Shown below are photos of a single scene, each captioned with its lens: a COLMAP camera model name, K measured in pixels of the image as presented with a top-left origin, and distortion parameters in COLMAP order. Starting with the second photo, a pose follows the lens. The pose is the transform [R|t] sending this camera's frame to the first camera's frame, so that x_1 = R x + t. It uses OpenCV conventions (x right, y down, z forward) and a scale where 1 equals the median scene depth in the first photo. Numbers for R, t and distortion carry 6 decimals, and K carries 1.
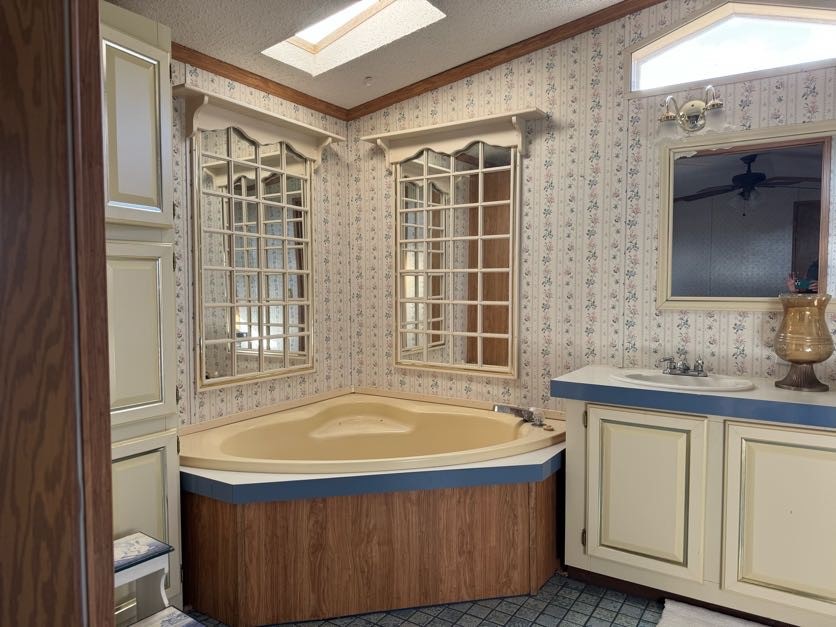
lens RADIAL K [[583.5, 0, 418.3], [0, 583.5, 313.1], [0, 0, 1]] dist [0.039629, -0.001620]
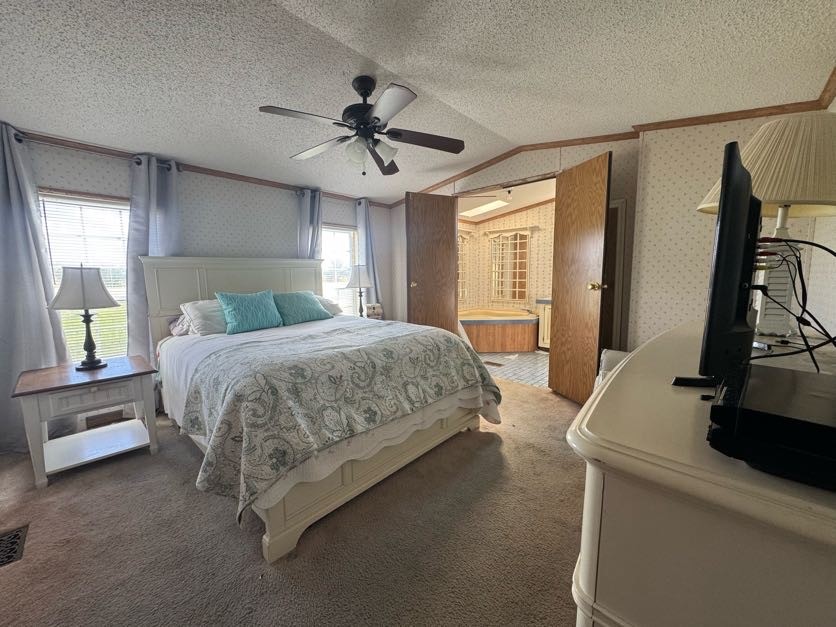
lens RADIAL K [[338.2, 0, 416.7], [0, 338.2, 316.1], [0, 0, 1]] dist [0.013121, 0.000121]
pose [[0.984179, 0.008787, -0.176960, -0.119708], [0.003403, 0.997648, 0.068466, 0.054208], [0.177146, -0.067985, 0.981834, -1.052686]]
